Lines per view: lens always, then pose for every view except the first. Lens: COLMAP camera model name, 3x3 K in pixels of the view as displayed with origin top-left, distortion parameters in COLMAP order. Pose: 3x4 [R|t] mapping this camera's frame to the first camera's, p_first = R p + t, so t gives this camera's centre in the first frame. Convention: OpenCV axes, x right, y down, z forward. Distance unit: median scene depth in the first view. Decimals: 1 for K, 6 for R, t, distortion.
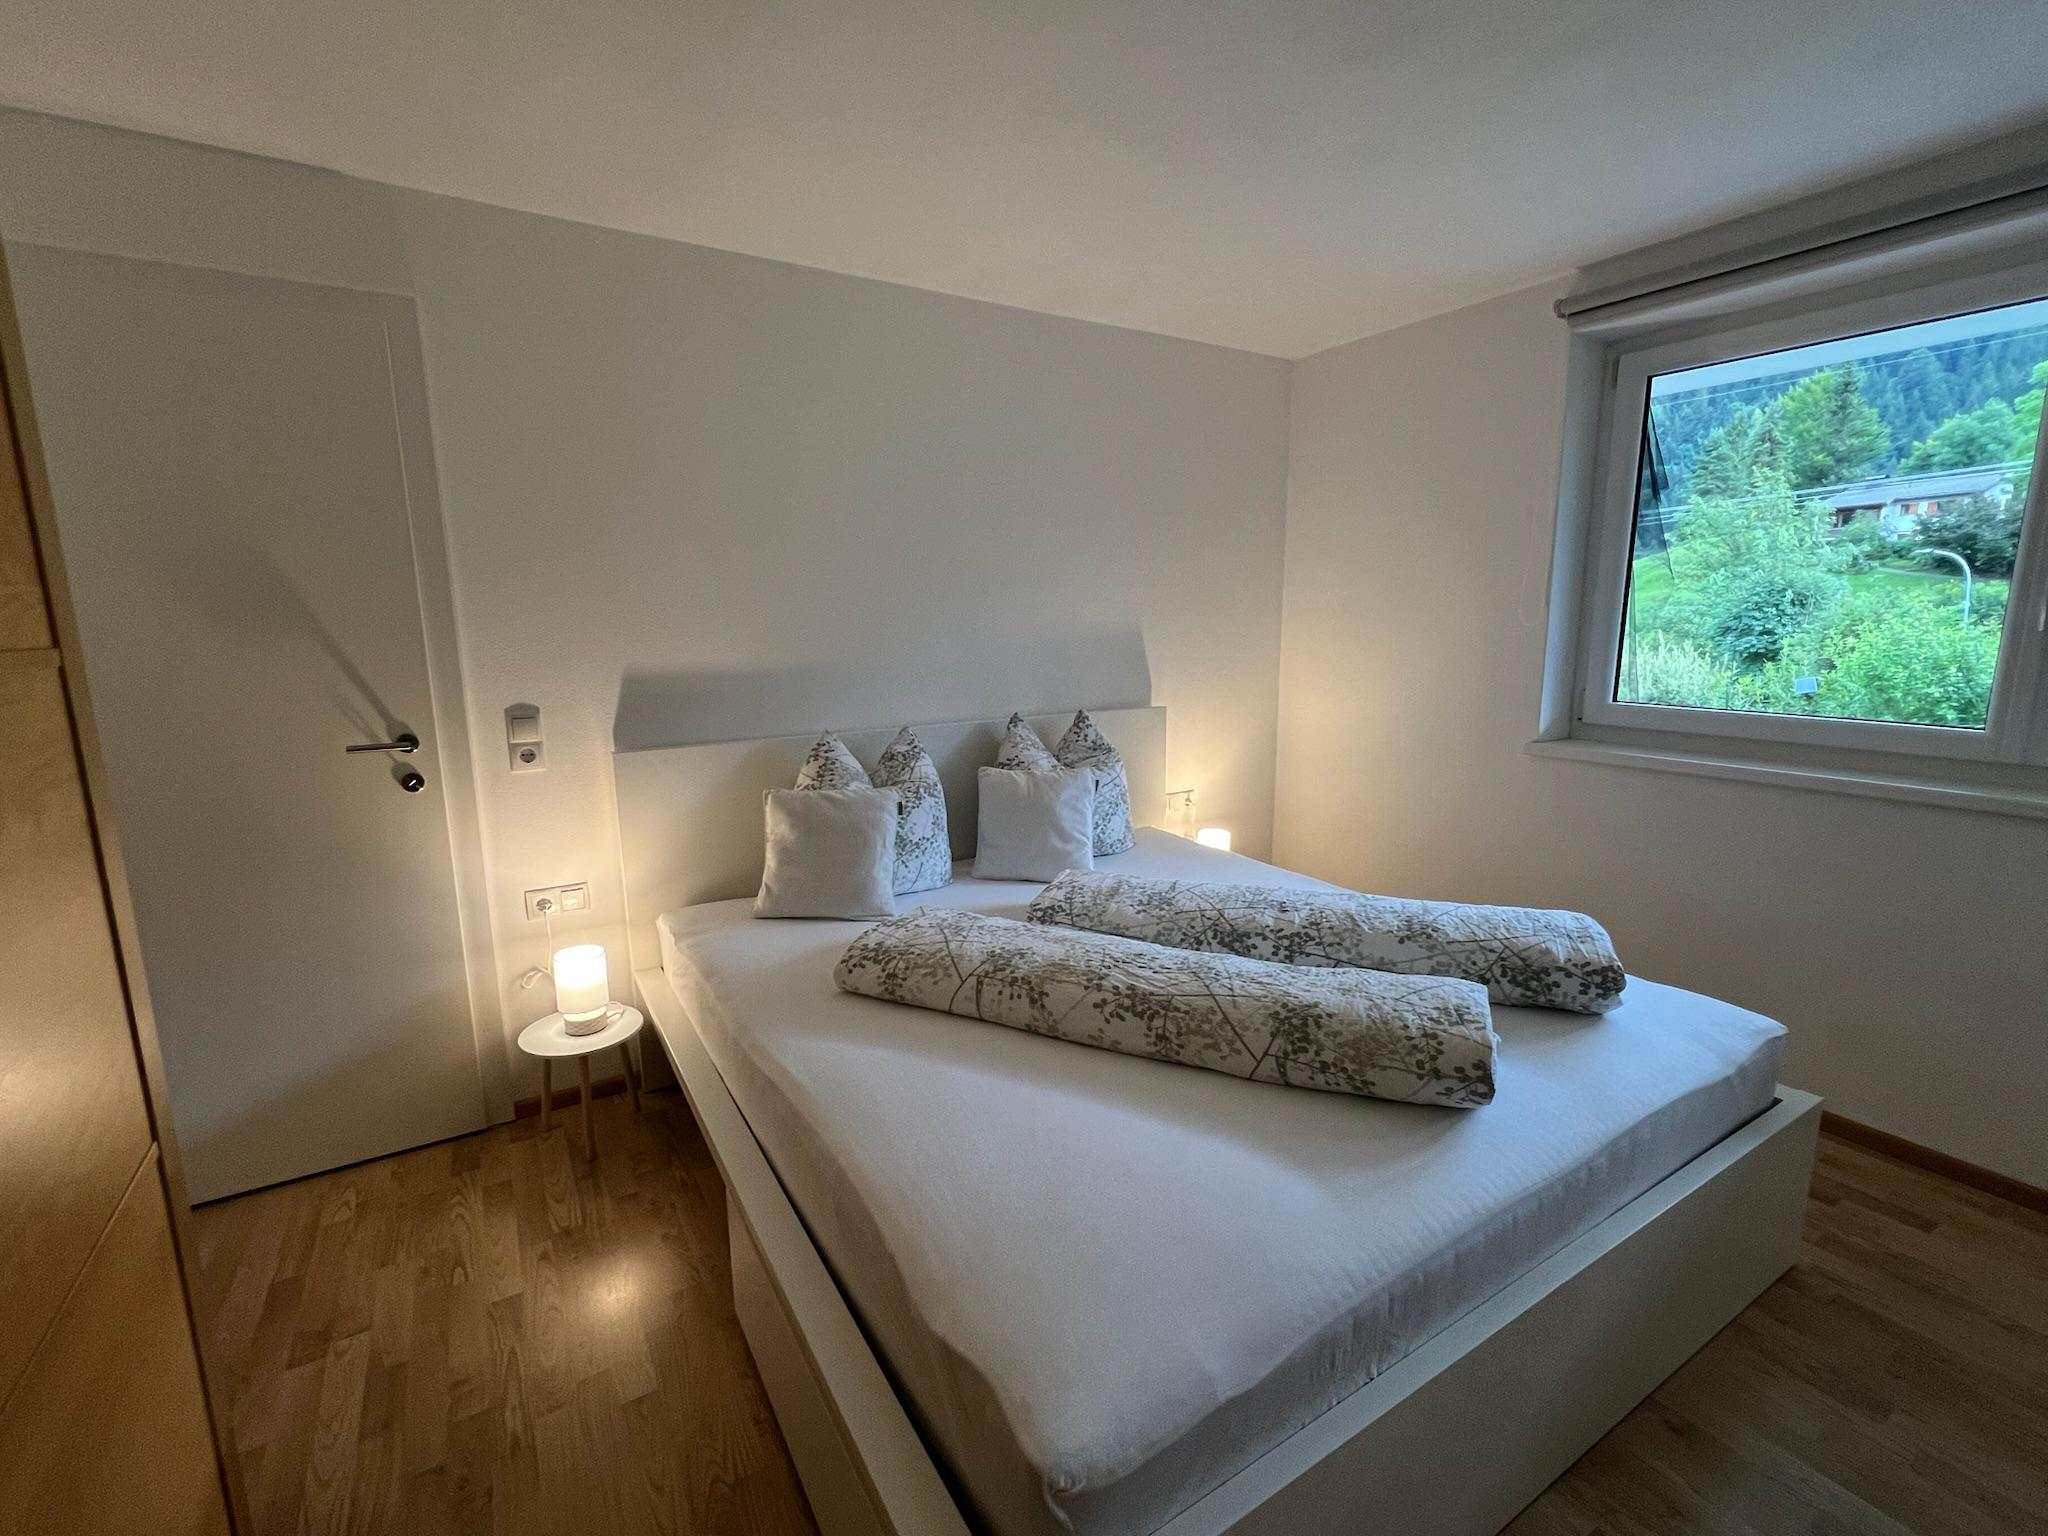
lens RADIAL K [[896.3, 0, 1024.0], [0, 896.3, 768.0], [0, 0, 1]] dist [0.001359, 0.000127]
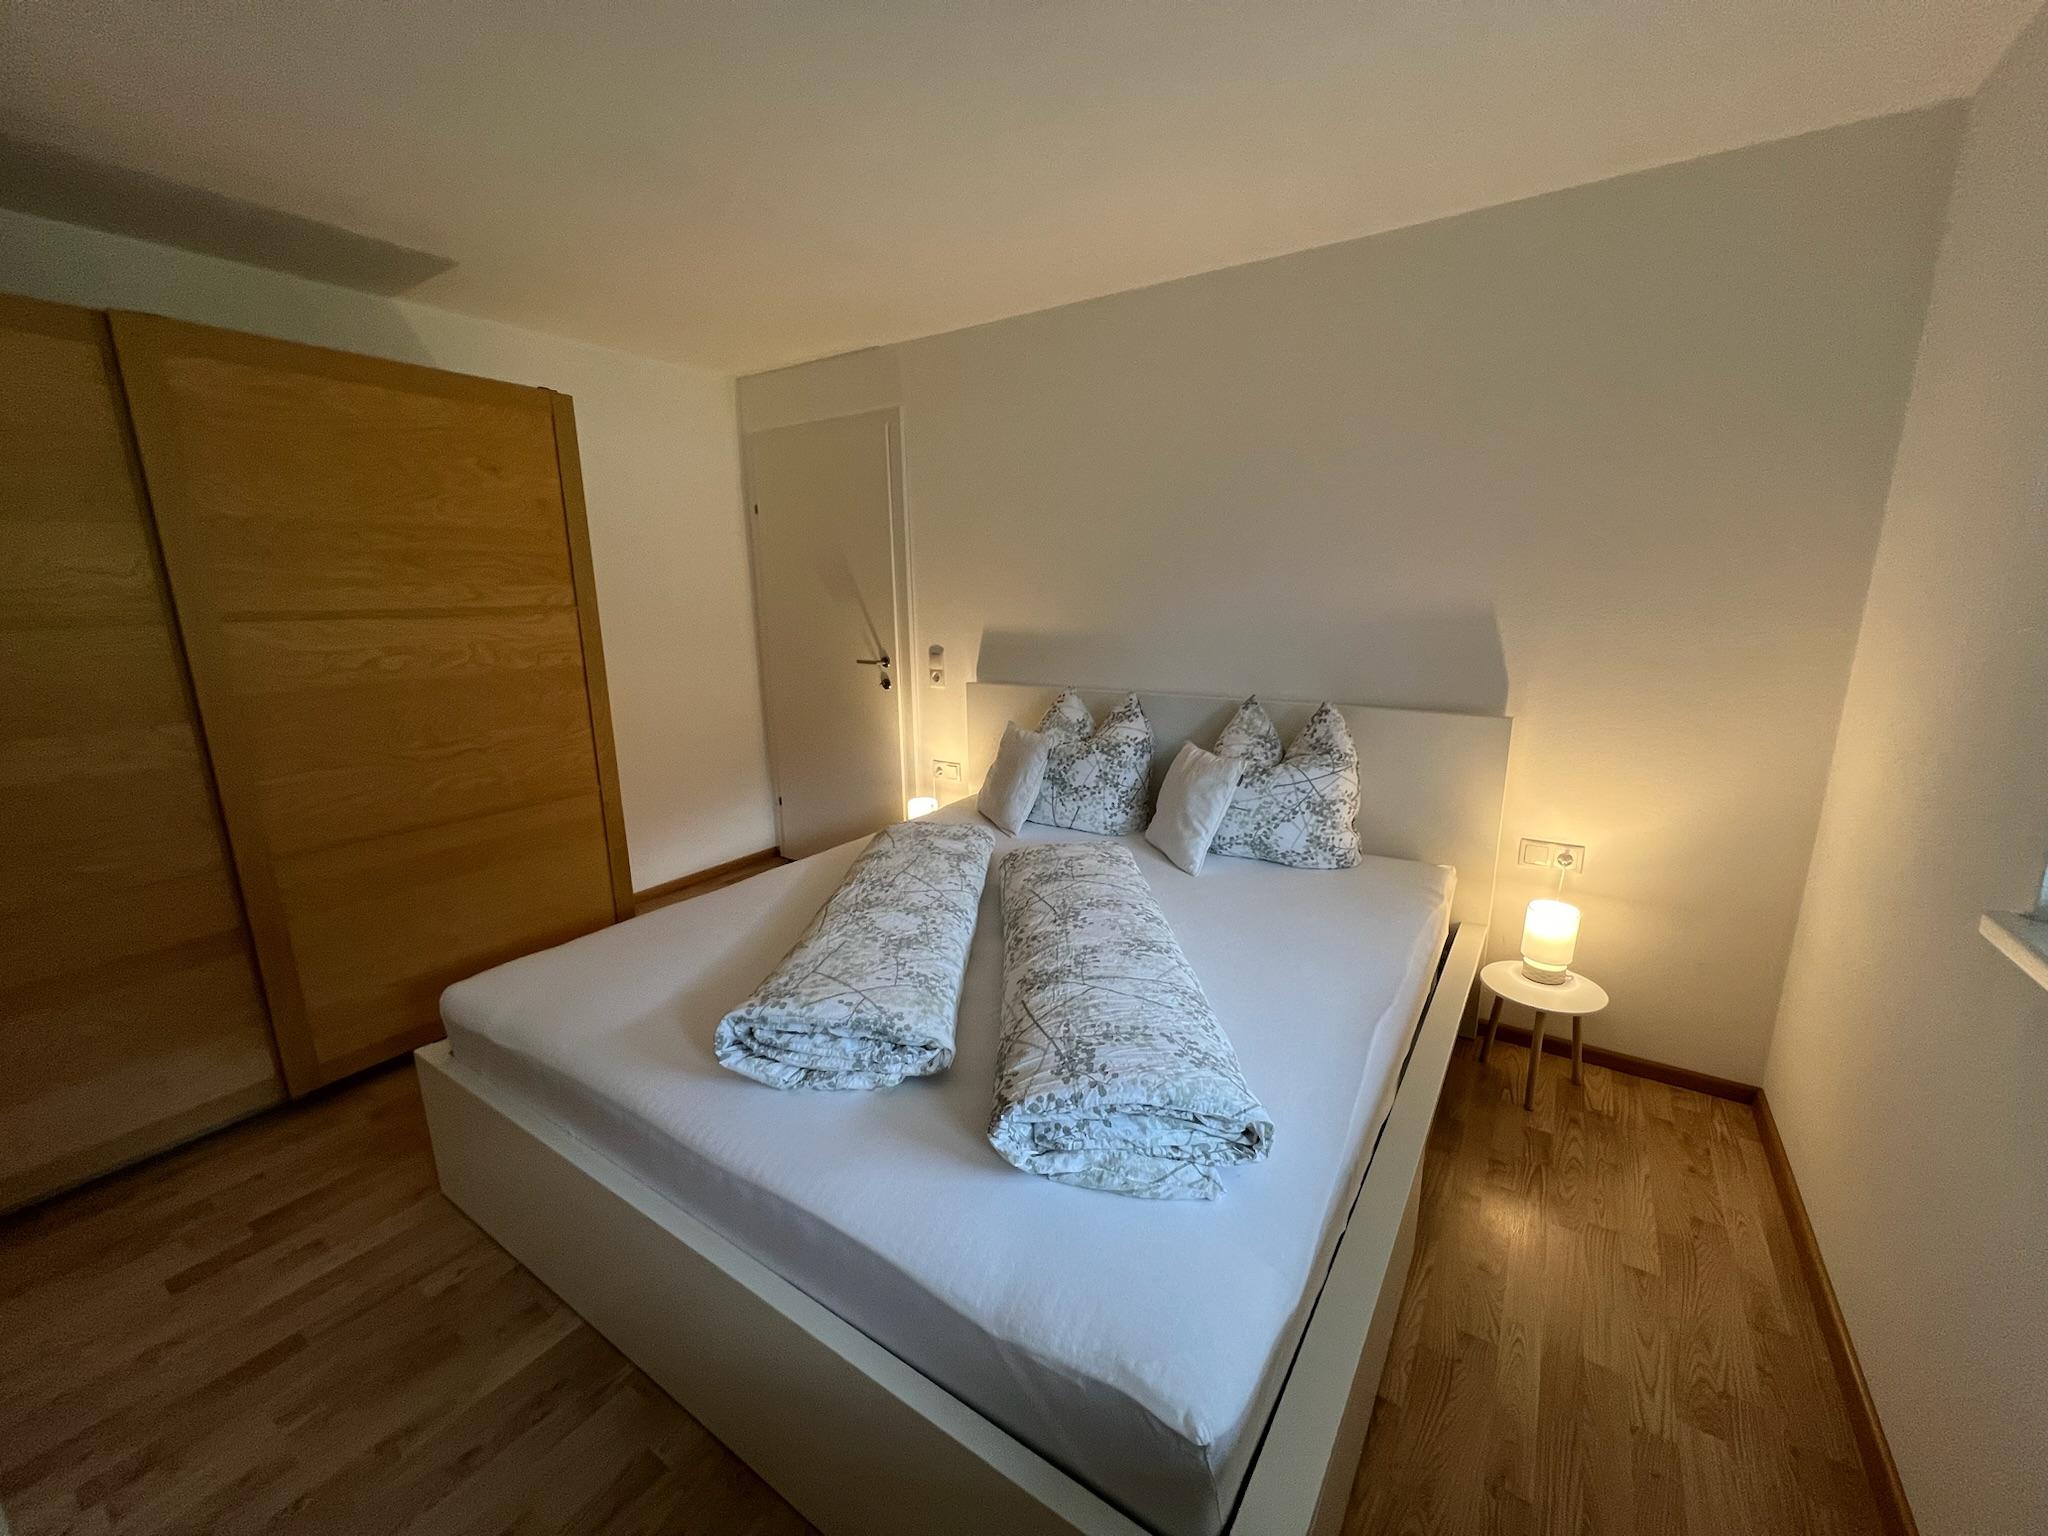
lens RADIAL K [[811.2, 0, 1024.0], [0, 811.2, 768.0], [0, 0, 1]] dist [-0.001576, -0.000228]
pose [[0.418213, 0.203068, -0.885359, 0.840999], [-0.148836, 0.976837, 0.153744, -0.102104], [0.896072, 0.067475, 0.438750, 0.503487]]
